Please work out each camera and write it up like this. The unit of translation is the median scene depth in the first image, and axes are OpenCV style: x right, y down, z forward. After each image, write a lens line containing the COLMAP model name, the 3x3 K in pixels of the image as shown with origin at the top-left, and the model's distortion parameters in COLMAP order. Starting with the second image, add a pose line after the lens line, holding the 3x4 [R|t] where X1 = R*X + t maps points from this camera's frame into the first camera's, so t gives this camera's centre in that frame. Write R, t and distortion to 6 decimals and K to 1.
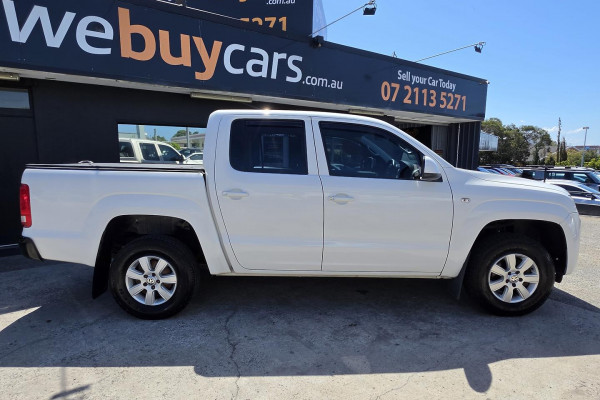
lens RADIAL K [[328.2, 0, 307.7], [0, 328.2, 200.0], [0, 0, 1]] dist [-0.000462, -0.000255]
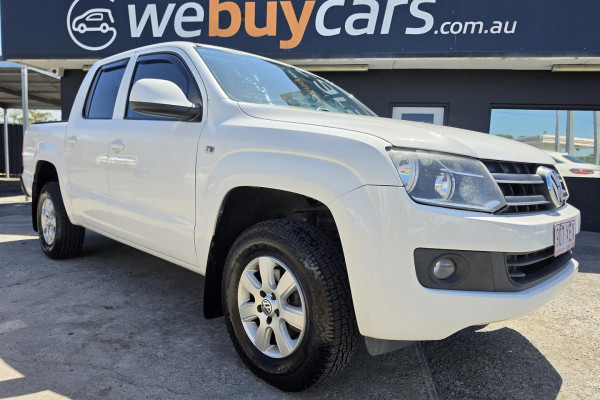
lens RADIAL K [[393.3, 0, 291.8], [0, 393.3, 197.5], [0, 0, 1]] dist [0.051574, -0.068109]
pose [[0.742617, 0.092400, -0.663311, 0.471315], [-0.116241, 0.993187, 0.008213, 0.028042], [0.659551, 0.071005, 0.748299, 0.249901]]
